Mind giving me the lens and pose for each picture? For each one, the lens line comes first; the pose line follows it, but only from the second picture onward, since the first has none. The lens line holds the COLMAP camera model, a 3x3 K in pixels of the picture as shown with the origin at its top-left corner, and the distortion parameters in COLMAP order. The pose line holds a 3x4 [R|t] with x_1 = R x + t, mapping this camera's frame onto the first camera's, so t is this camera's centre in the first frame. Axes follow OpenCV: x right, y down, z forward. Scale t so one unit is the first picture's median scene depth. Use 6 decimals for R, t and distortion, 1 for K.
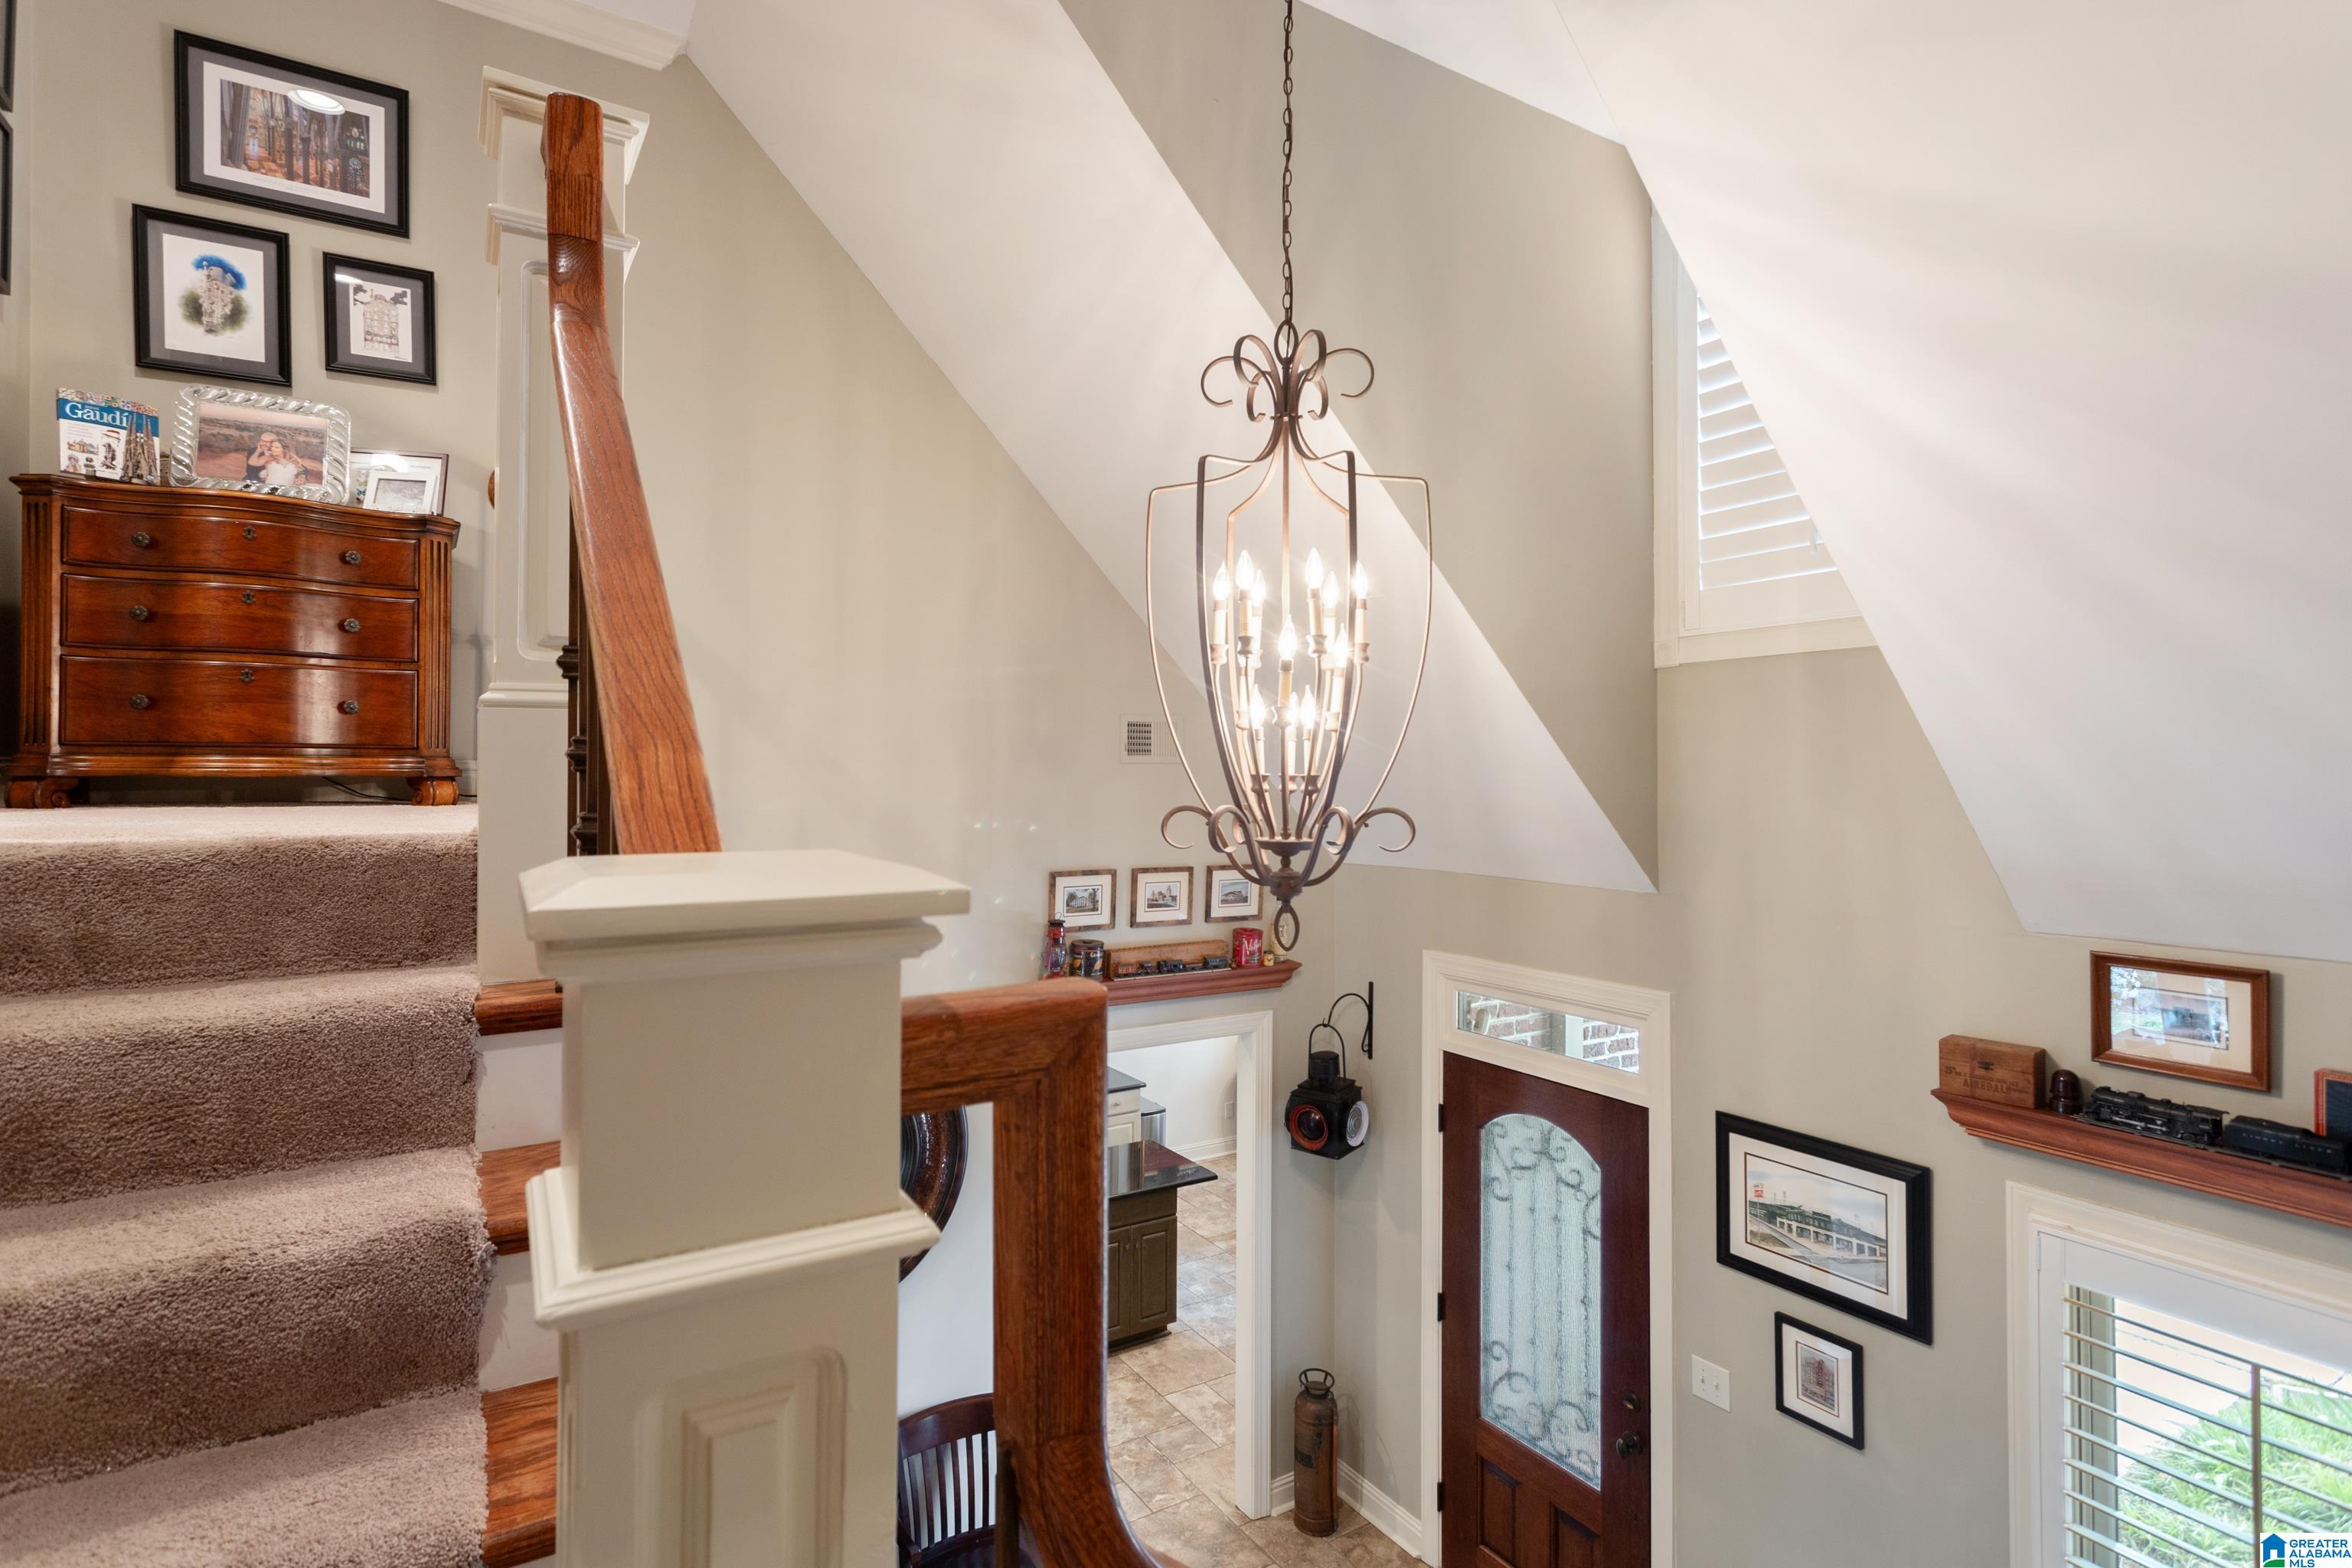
lens RADIAL K [[1134.5, 0, 1163.9], [0, 1134.5, 807.9], [0, 0, 1]] dist [0.015927, -0.000041]
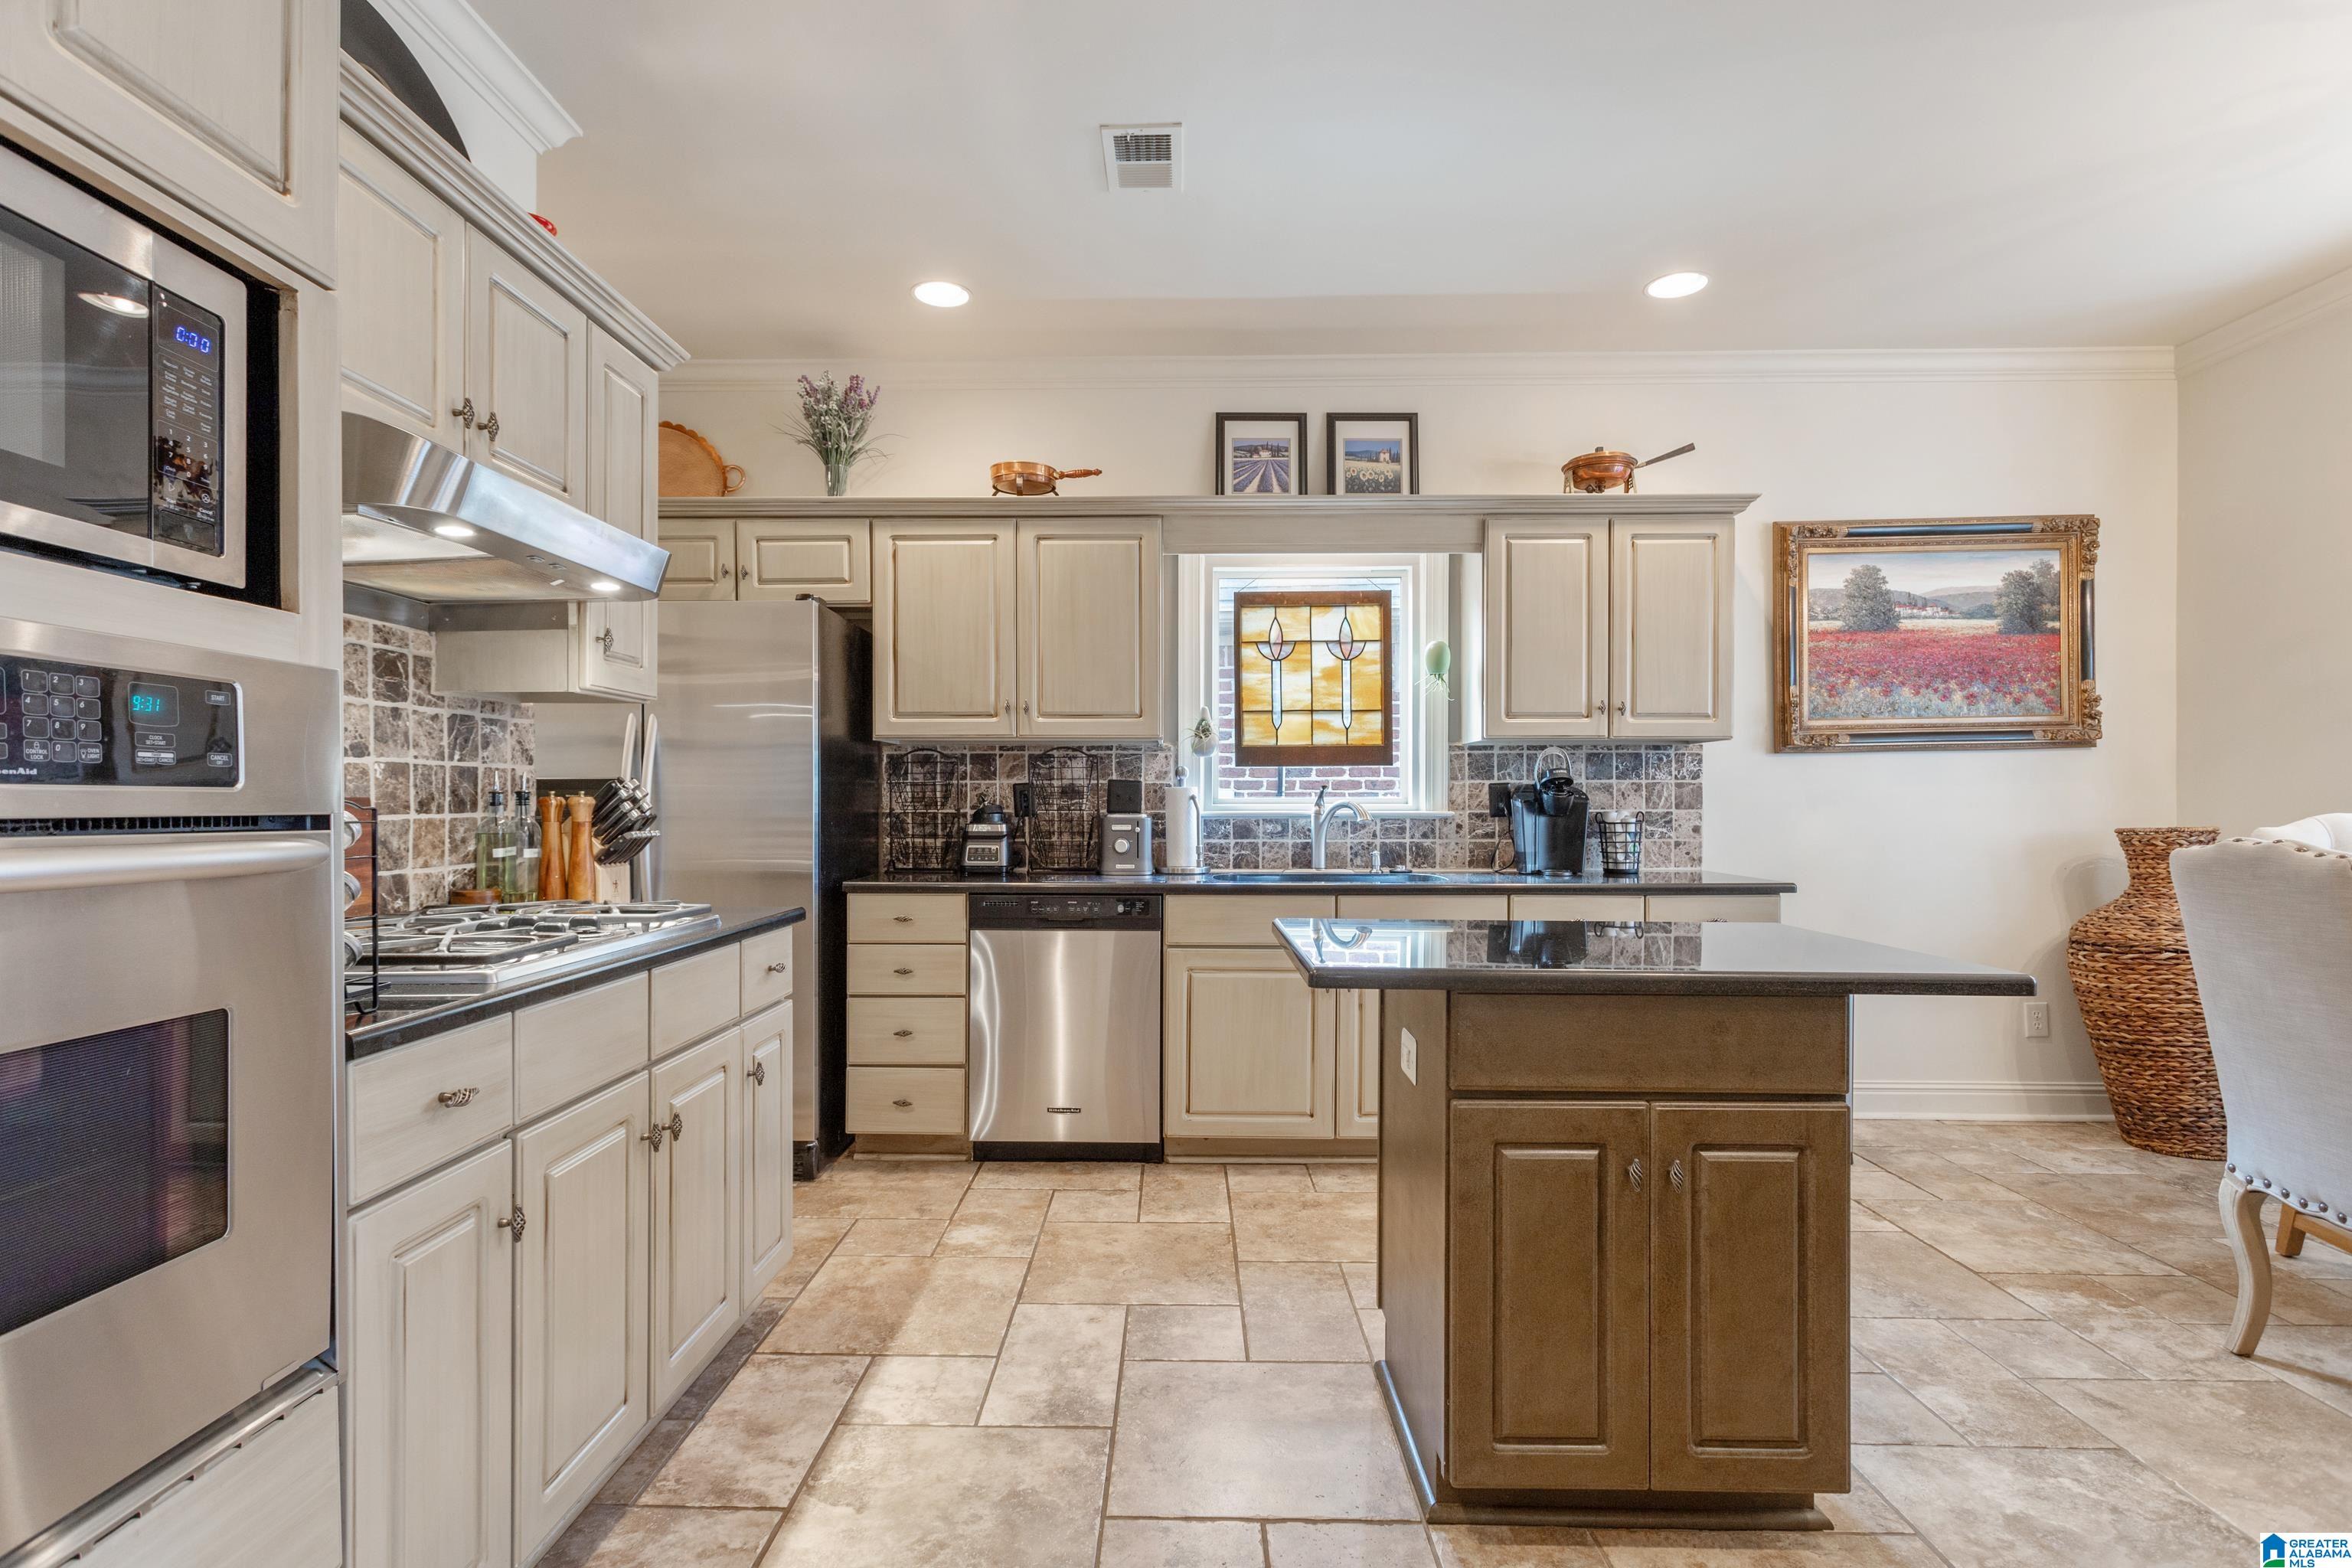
lens RADIAL K [[1131.8, 0, 1161.2], [0, 1131.8, 773.0], [0, 0, 1]] dist [-0.038802, 0.028417]
pose [[0.844484, -0.017397, -0.535297, 0.028209], [-0.002758, 0.999318, -0.036828, 0.454257], [0.535573, 0.032578, 0.843860, 1.067406]]
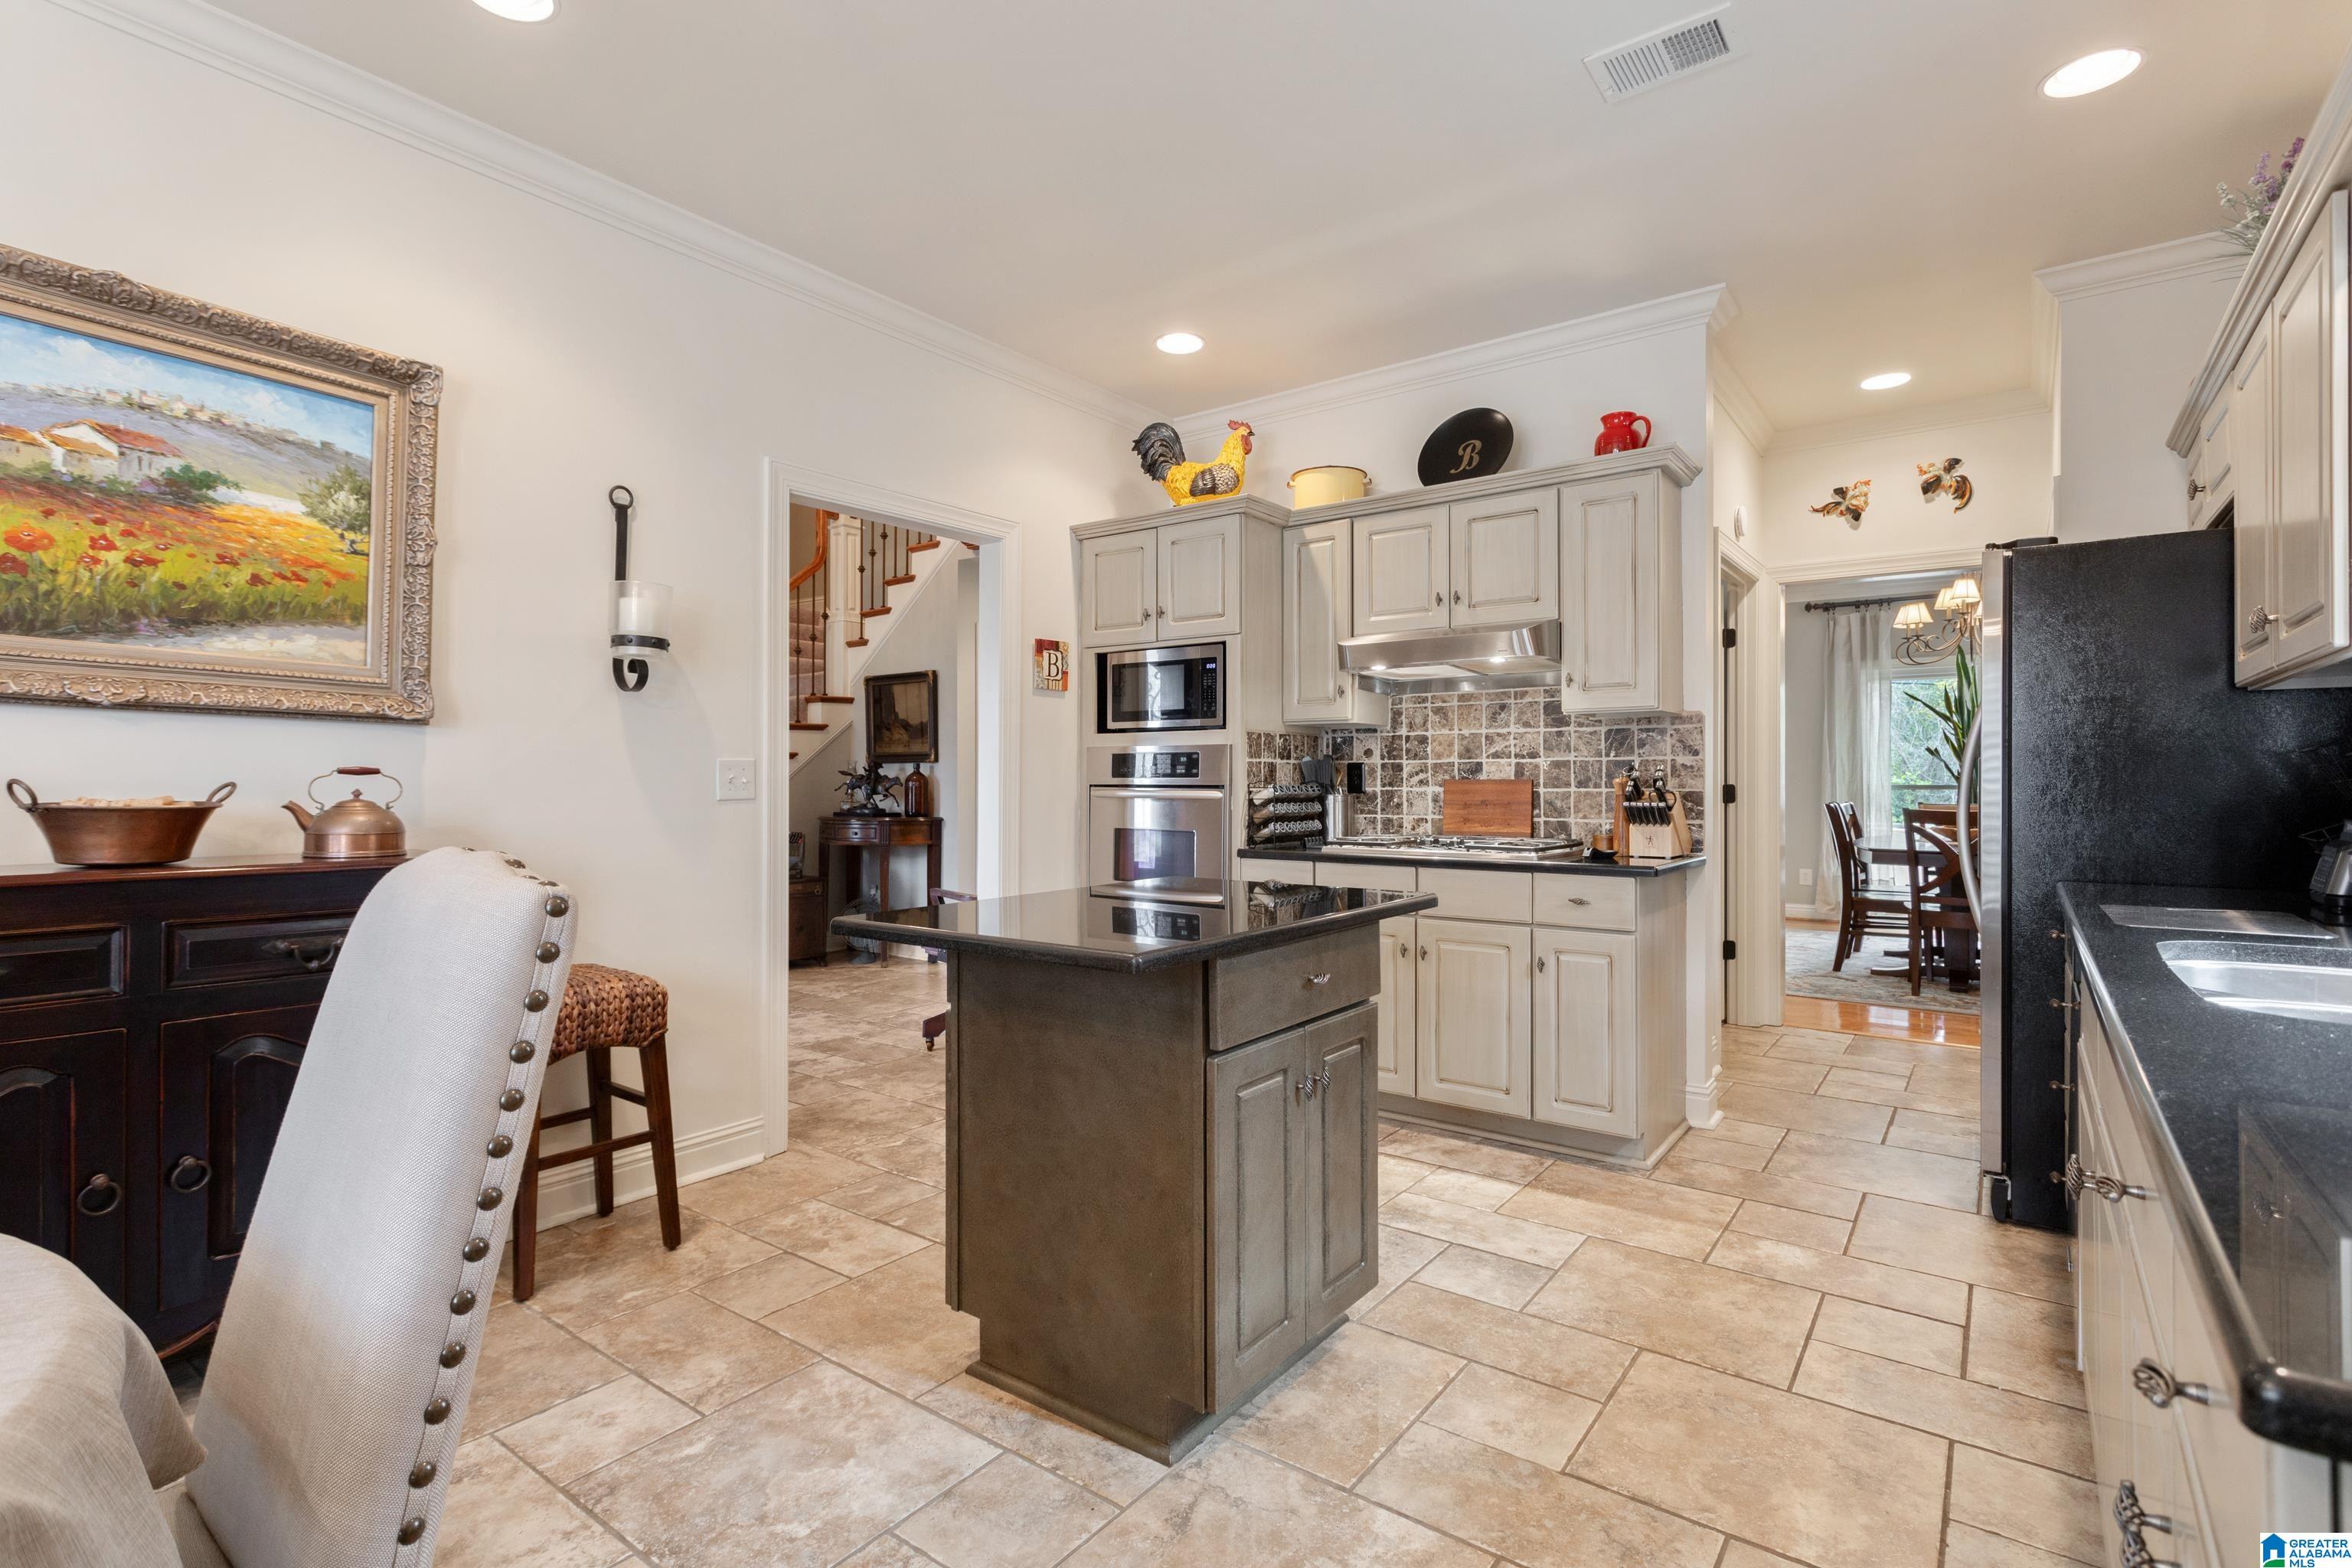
lens RADIAL K [[1131.8, 0, 1161.2], [0, 1131.8, 773.0], [0, 0, 1]] dist [-0.038802, 0.028417]
pose [[-0.930842, -0.006634, -0.365362, 0.123512], [-0.008838, 0.999951, 0.004359, 0.440313], [0.365316, 0.007287, -0.930855, 2.136857]]
